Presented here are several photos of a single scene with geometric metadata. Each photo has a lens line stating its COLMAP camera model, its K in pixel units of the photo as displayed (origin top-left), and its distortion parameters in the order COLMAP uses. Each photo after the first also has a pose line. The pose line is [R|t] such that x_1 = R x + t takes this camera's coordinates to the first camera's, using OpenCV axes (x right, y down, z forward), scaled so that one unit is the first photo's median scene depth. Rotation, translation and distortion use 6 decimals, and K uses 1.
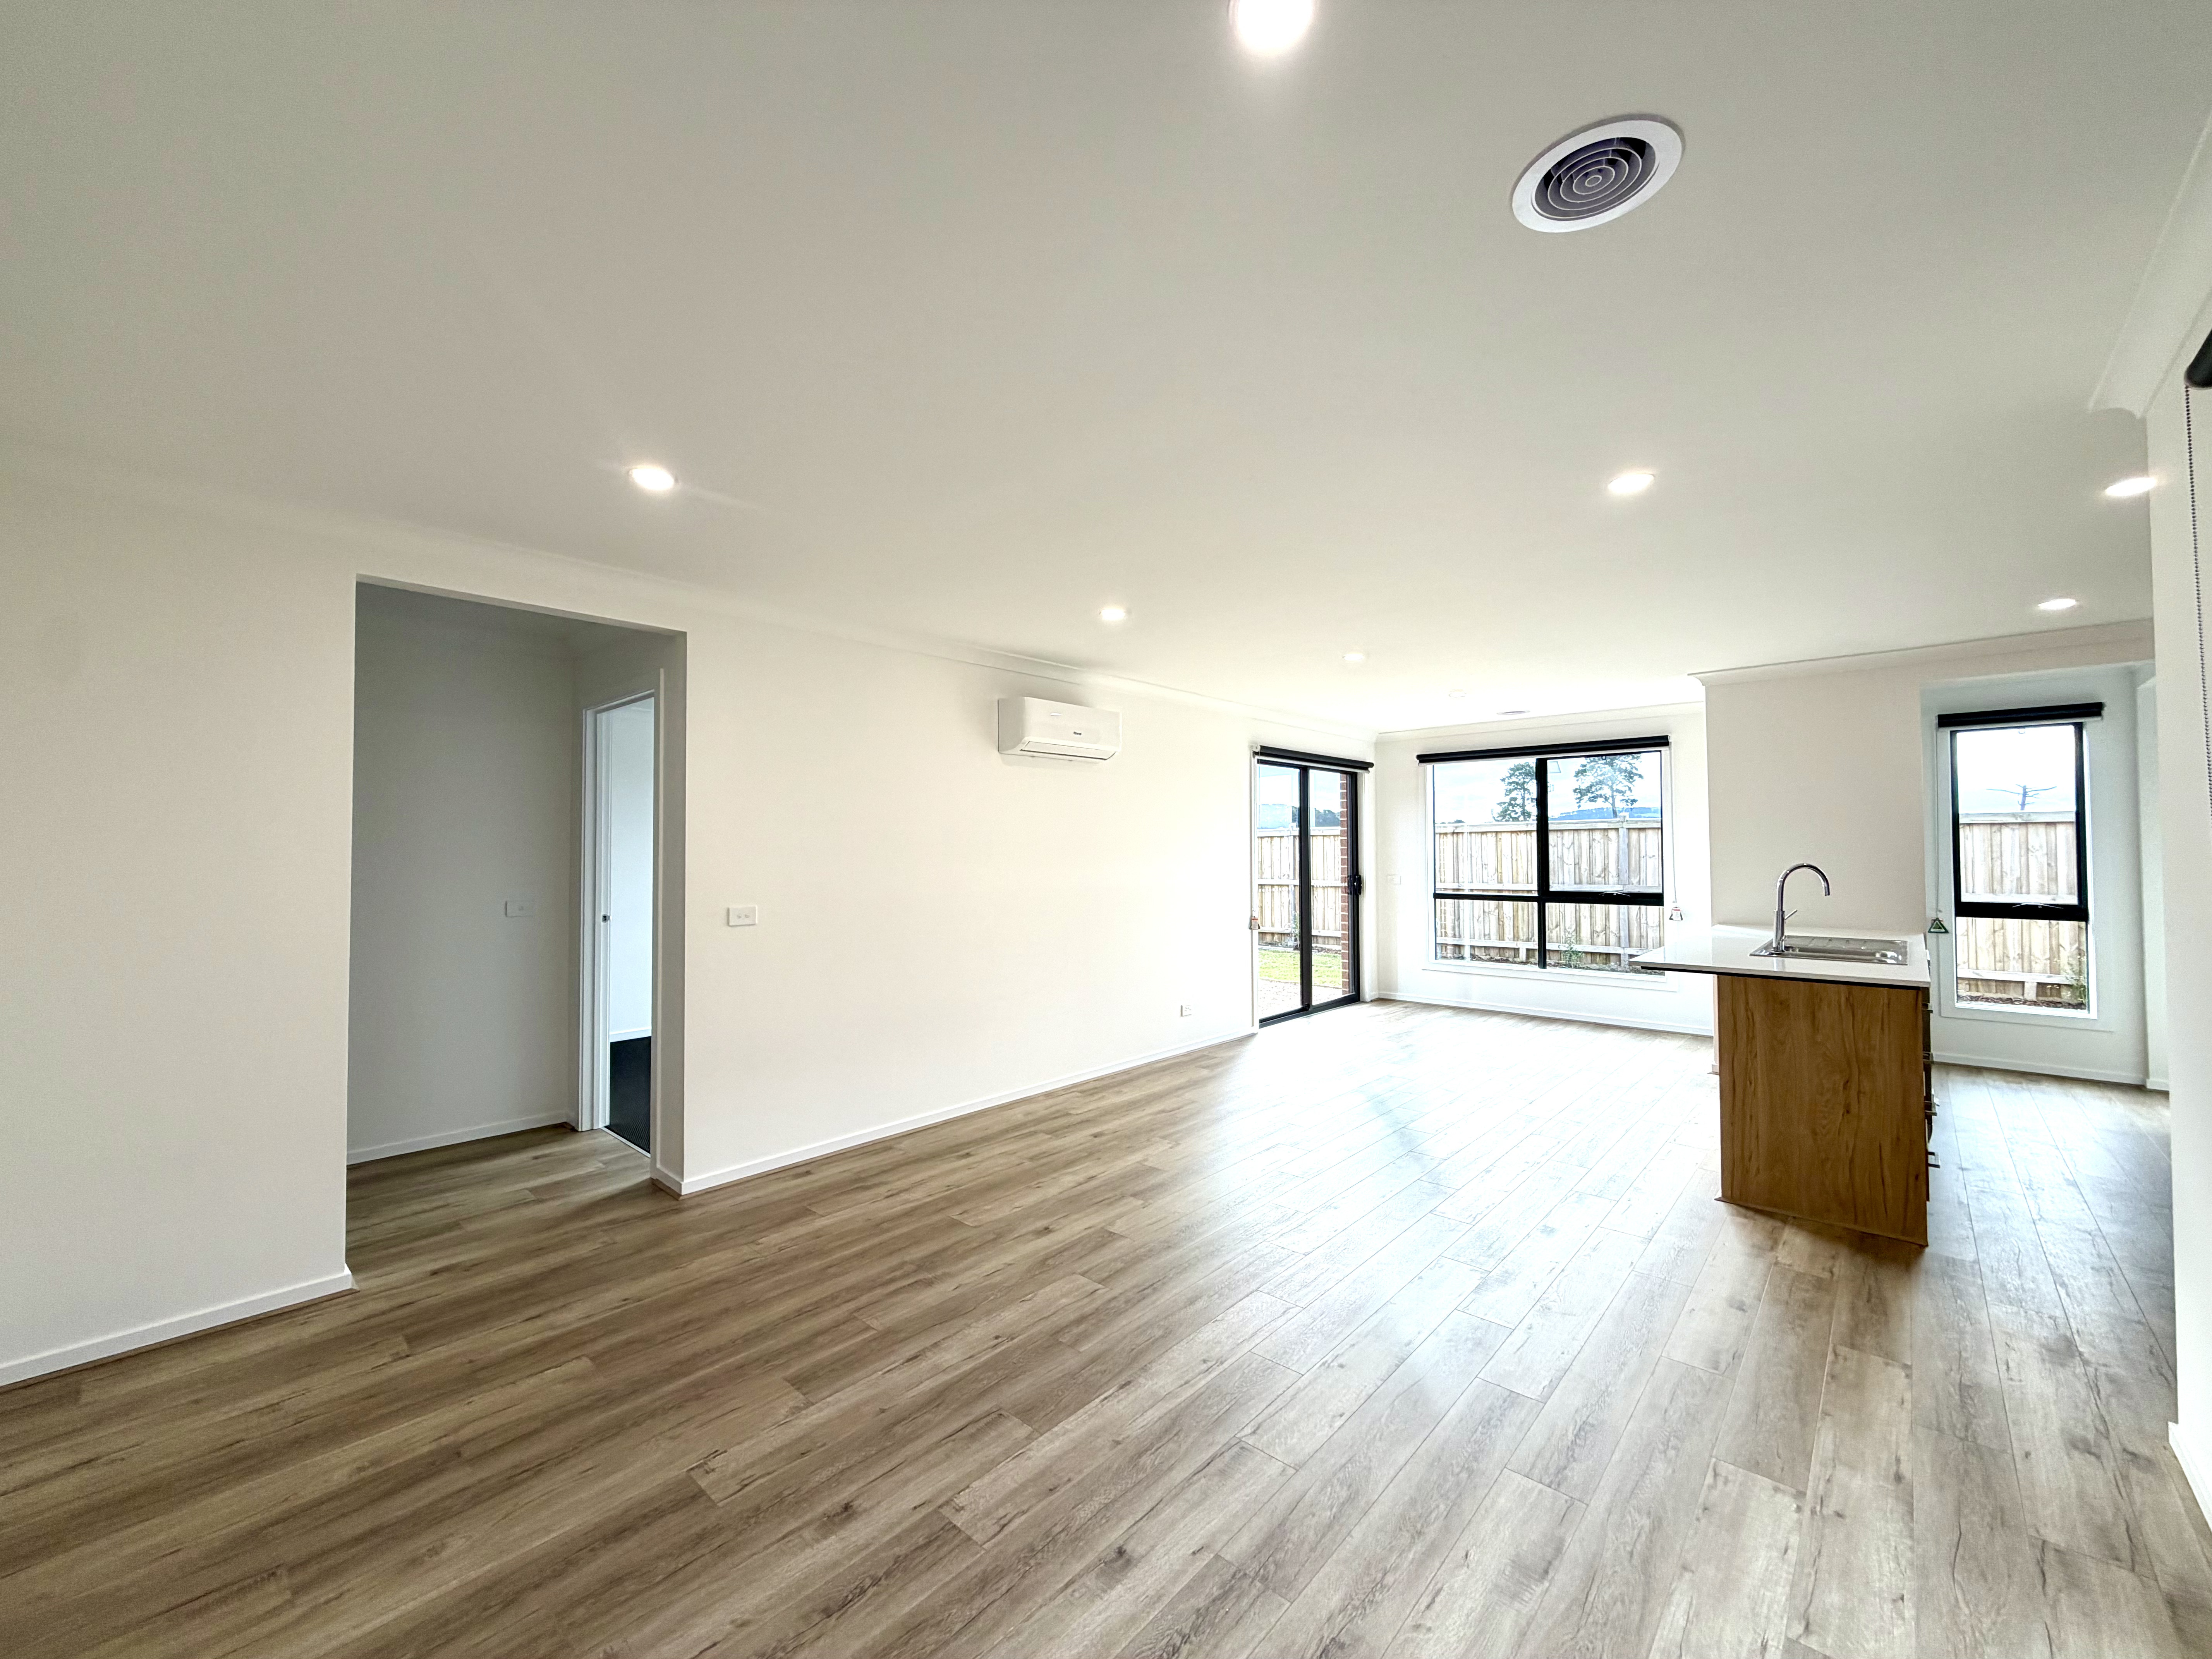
lens RADIAL K [[881.3, 0, 1101.0], [0, 881.3, 828.5], [0, 0, 1]] dist [0.000351, -0.000385]
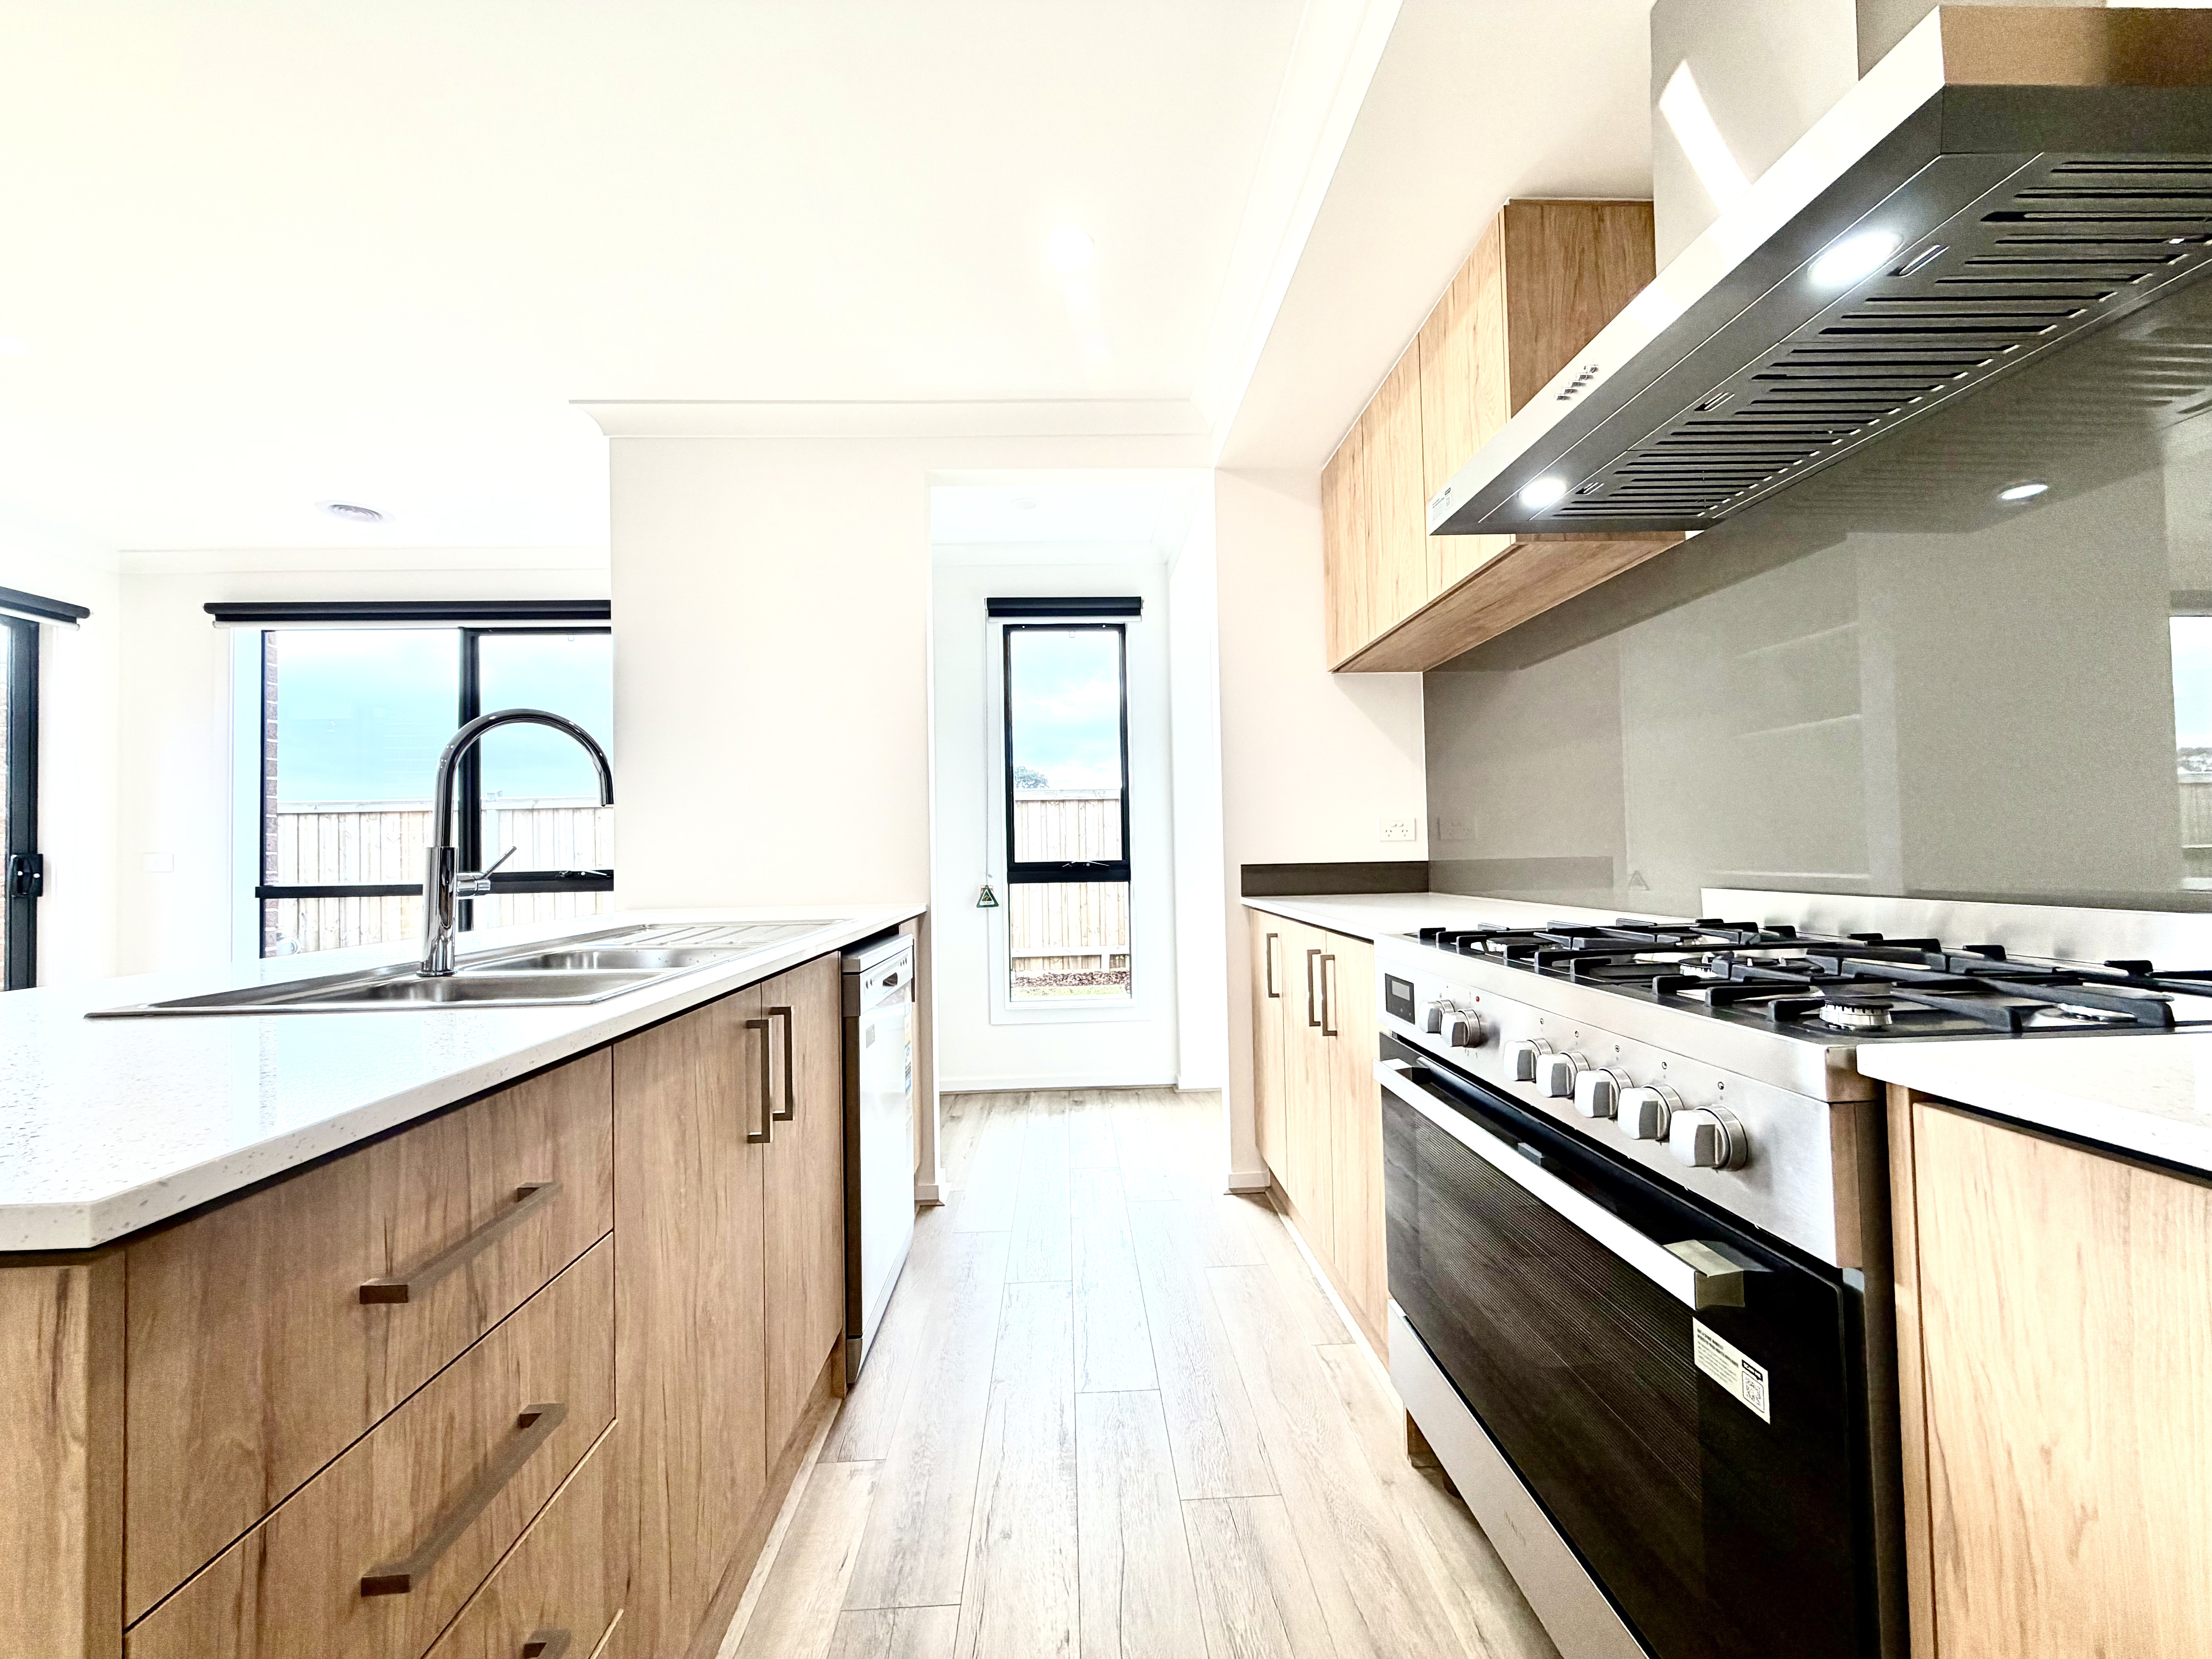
lens RADIAL K [[881.3, 0, 1101.0], [0, 881.3, 828.5], [0, 0, 1]] dist [0.000351, -0.000385]
pose [[0.708779, 0.010811, 0.705348, 0.359418], [-0.002254, 0.999912, -0.013060, 0.045312], [-0.705427, 0.007667, 0.708741, 0.303132]]
